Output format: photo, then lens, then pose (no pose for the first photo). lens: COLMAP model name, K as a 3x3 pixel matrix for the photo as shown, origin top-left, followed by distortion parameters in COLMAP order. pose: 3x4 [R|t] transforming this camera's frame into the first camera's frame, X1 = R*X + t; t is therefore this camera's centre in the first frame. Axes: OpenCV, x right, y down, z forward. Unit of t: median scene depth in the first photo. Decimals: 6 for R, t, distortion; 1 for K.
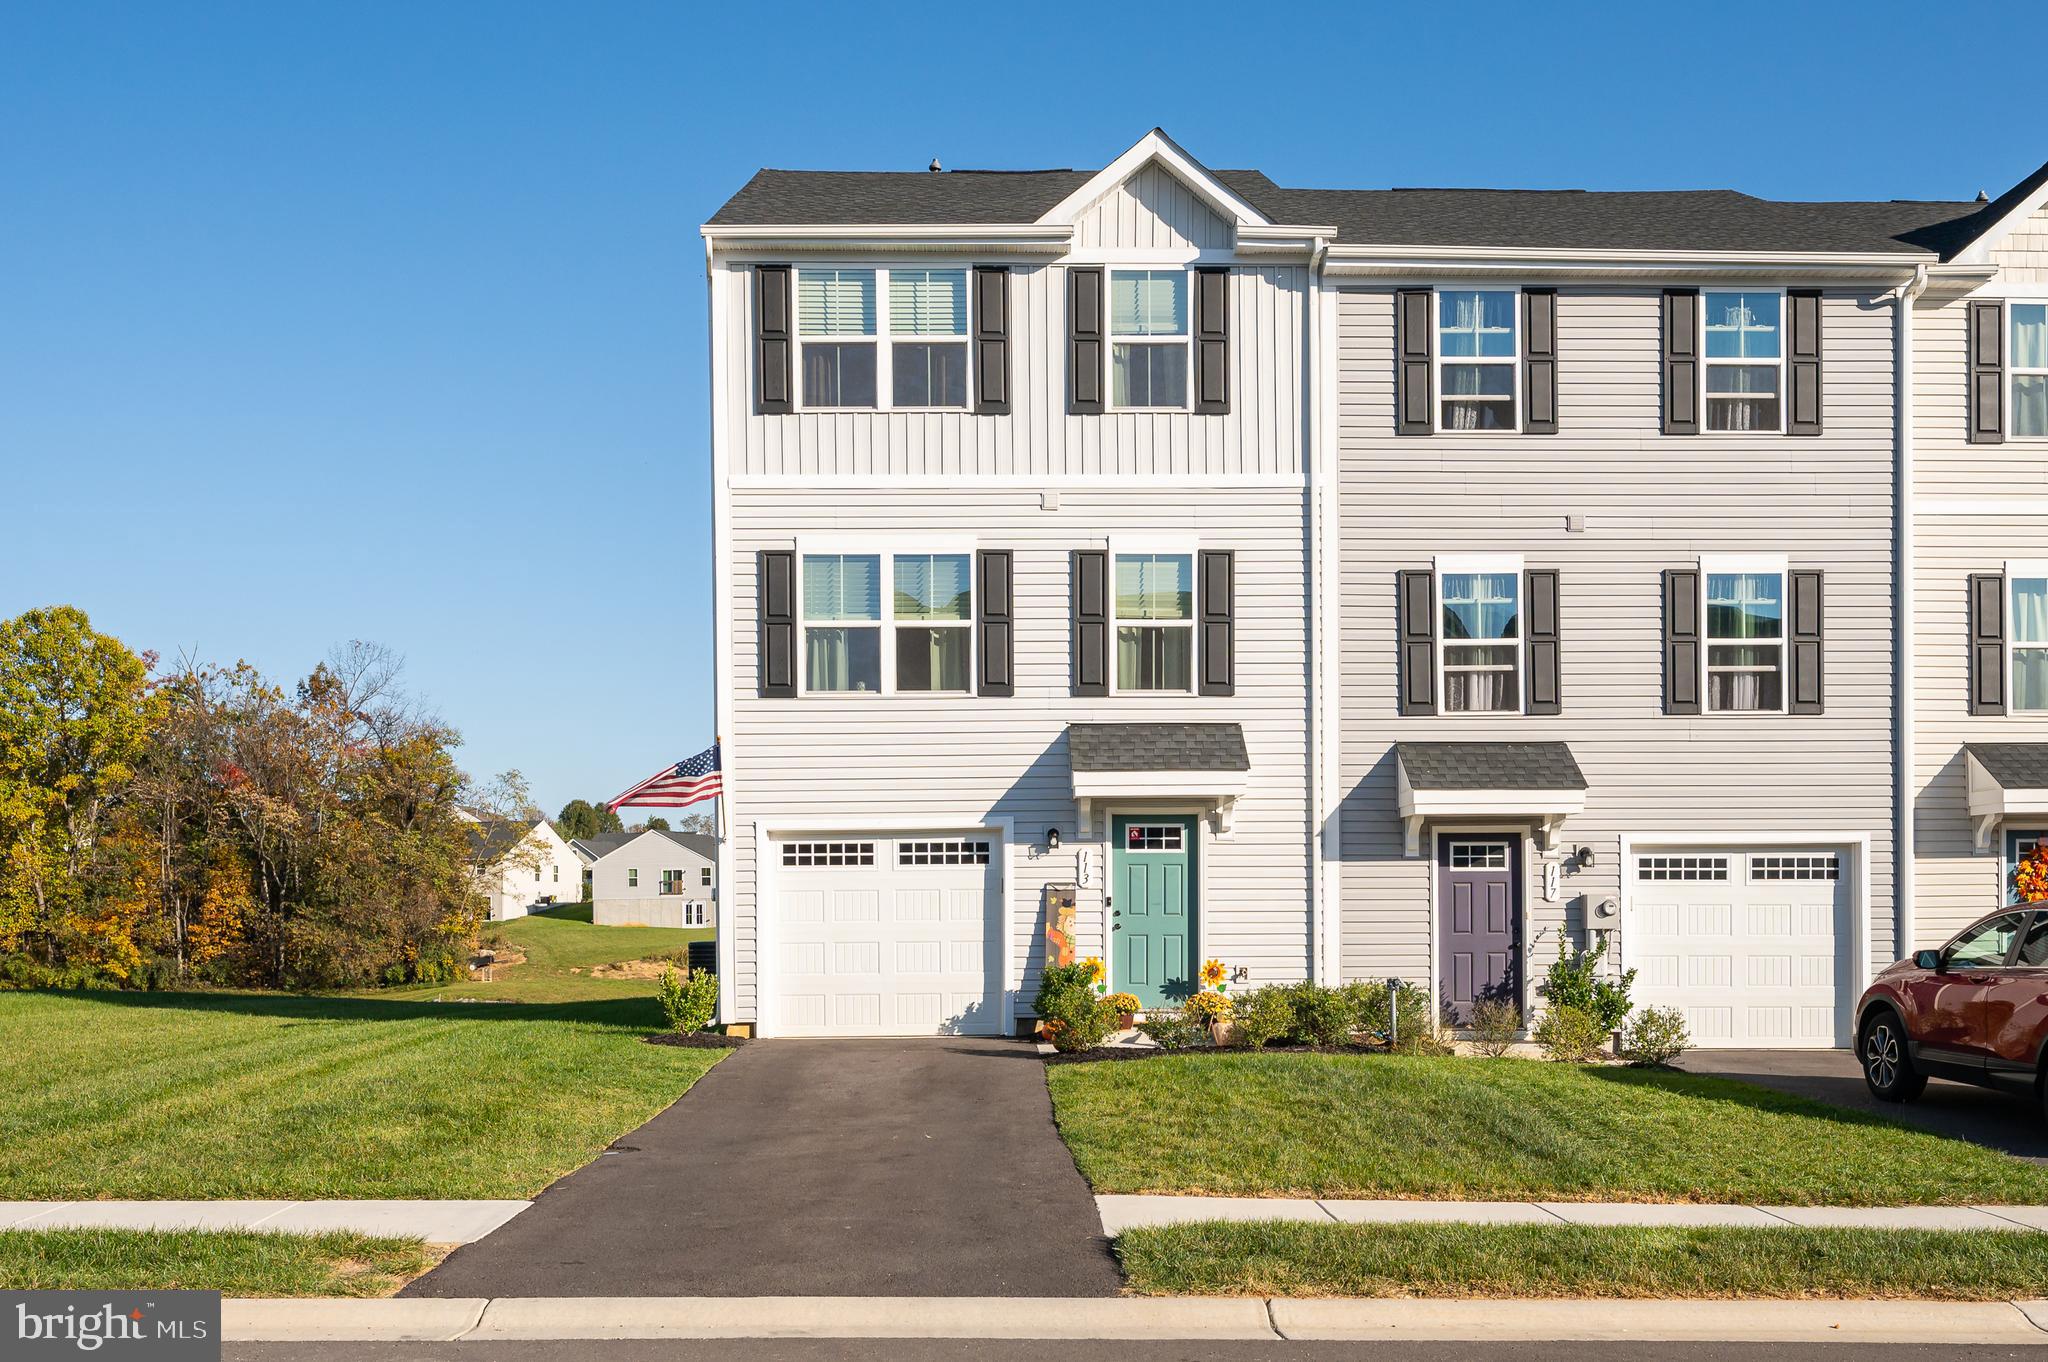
lens RADIAL K [[1775.2, 0, 1060.9], [0, 1775.2, 845.4], [0, 0, 1]] dist [-0.013540, 0.013676]
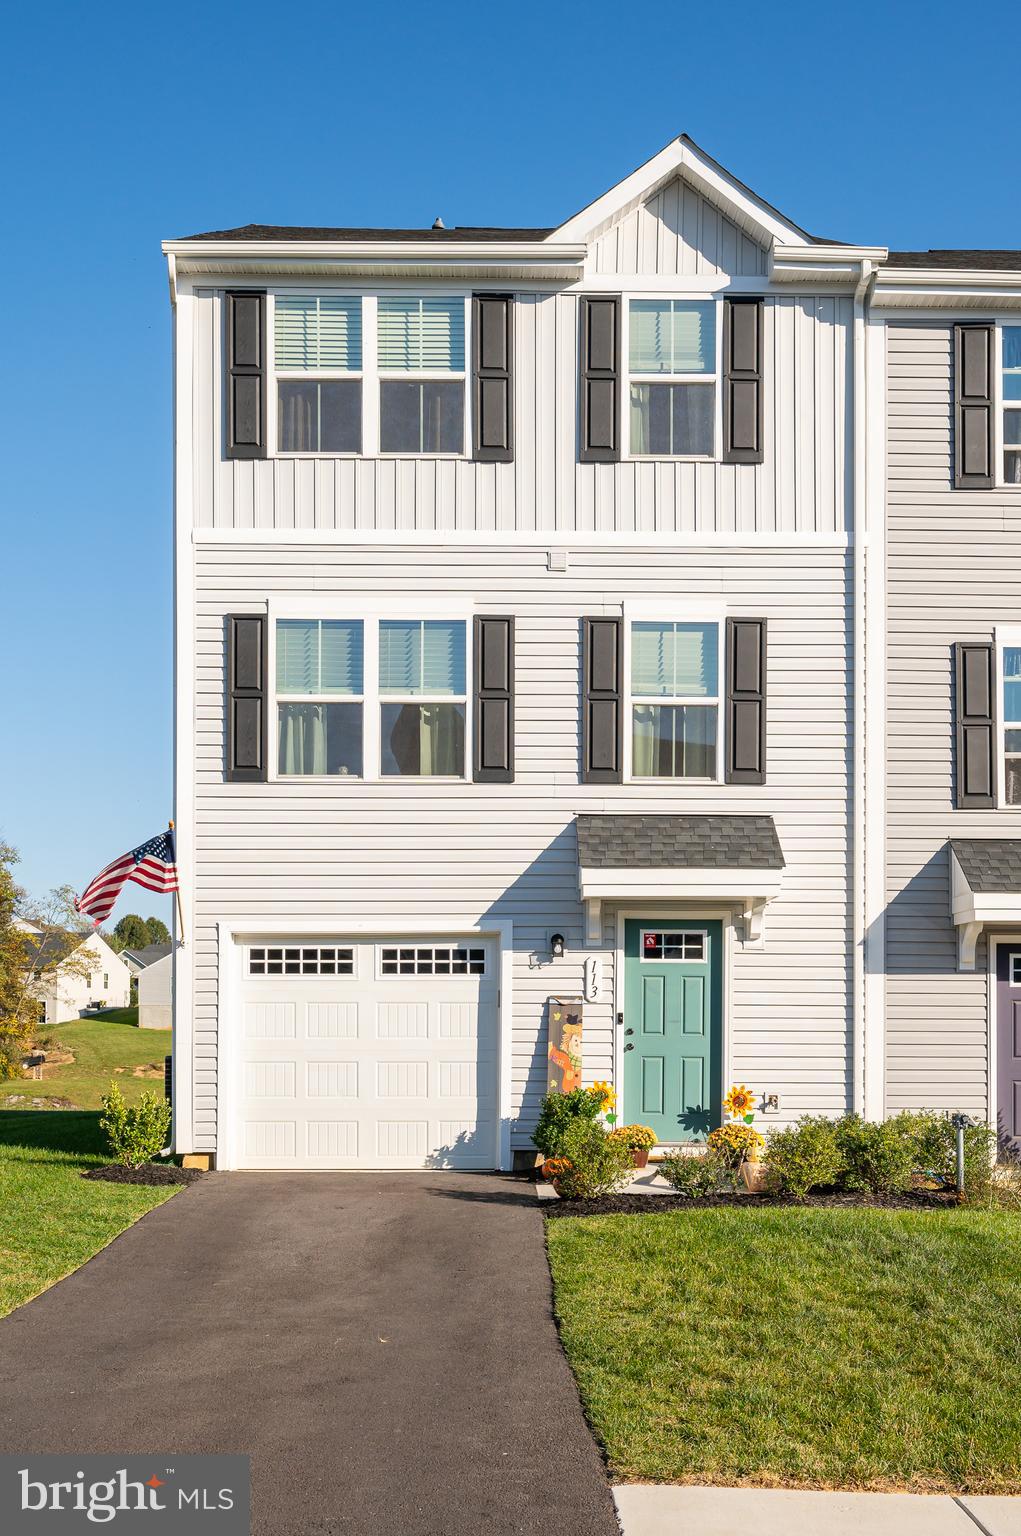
lens RADIAL K [[1618.1, 0, 554.6], [0, 1618.1, 962.0], [0, 0, 1]] dist [-0.011821, 0.006257]
pose [[0.999933, 0.008894, -0.007444, 0.000298], [-0.008881, 0.999959, 0.001812, 0.002853], [0.007460, -0.001746, 0.999971, 0.200340]]
